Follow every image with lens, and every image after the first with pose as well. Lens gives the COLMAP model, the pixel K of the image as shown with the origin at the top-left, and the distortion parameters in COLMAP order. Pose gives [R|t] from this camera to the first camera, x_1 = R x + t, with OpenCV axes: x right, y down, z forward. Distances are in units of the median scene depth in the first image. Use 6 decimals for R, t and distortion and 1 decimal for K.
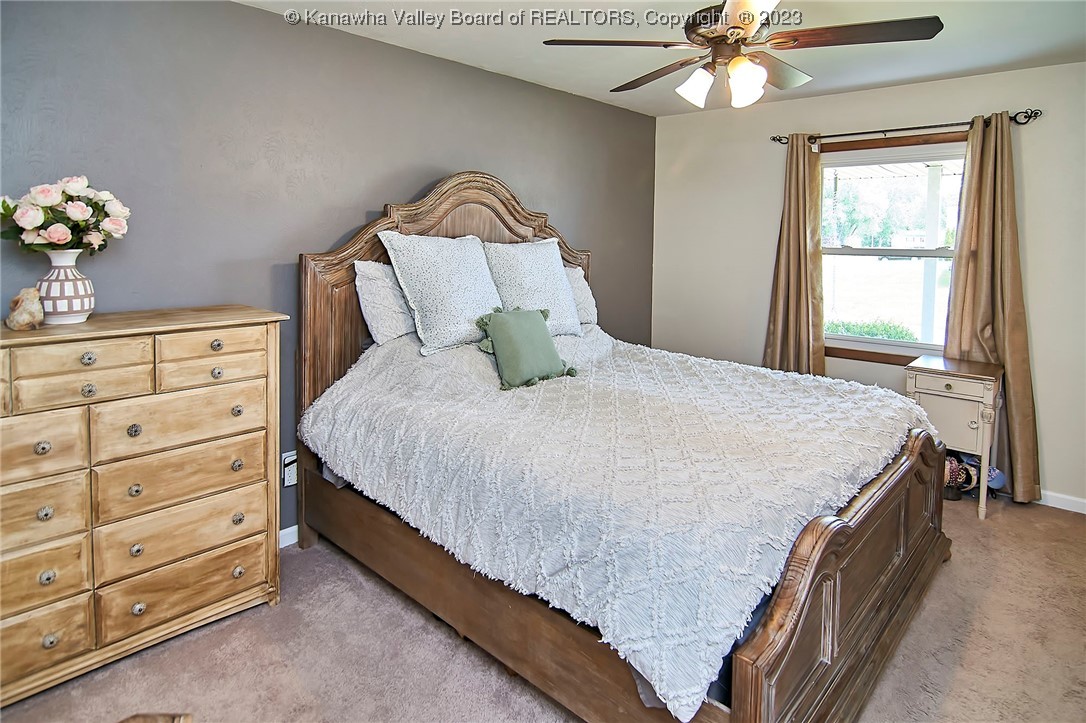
lens RADIAL K [[594.9, 0, 543.0], [0, 594.9, 361.5], [0, 0, 1]] dist [-0.003000, -0.000905]
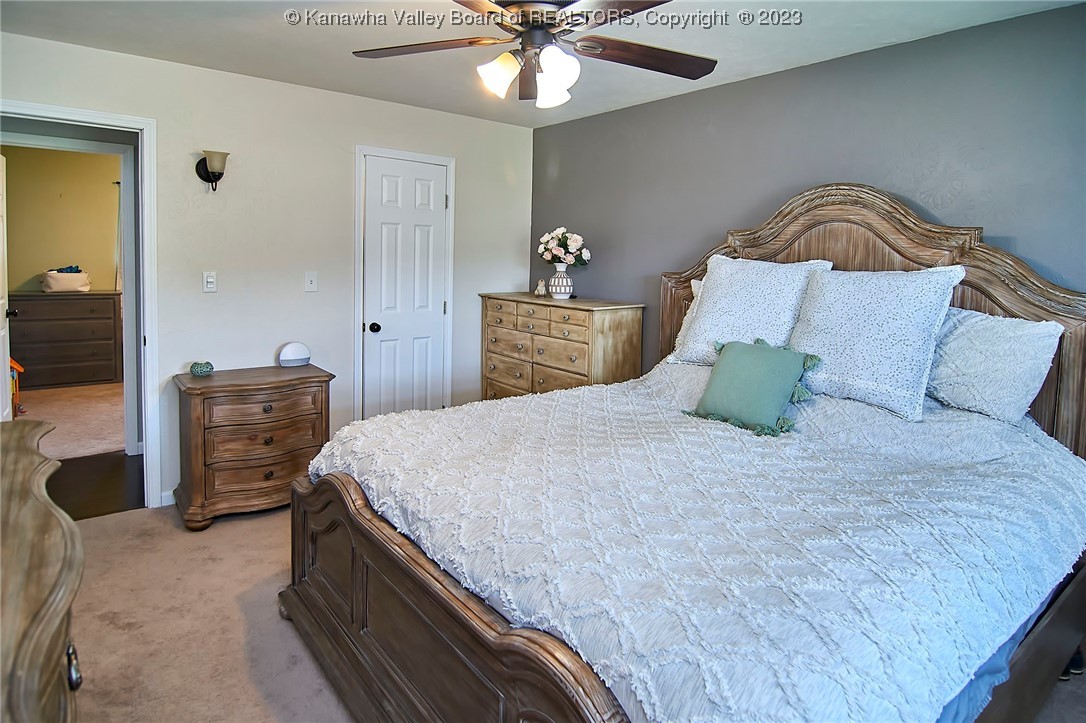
lens RADIAL K [[594.9, 0, 543.0], [0, 594.9, 361.5], [0, 0, 1]] dist [-0.003000, -0.000905]
pose [[-0.157617, 0.161919, -0.974135, 1.221869], [-0.229021, 0.953576, 0.195558, -0.237124], [0.960576, 0.253921, -0.113217, 1.189255]]
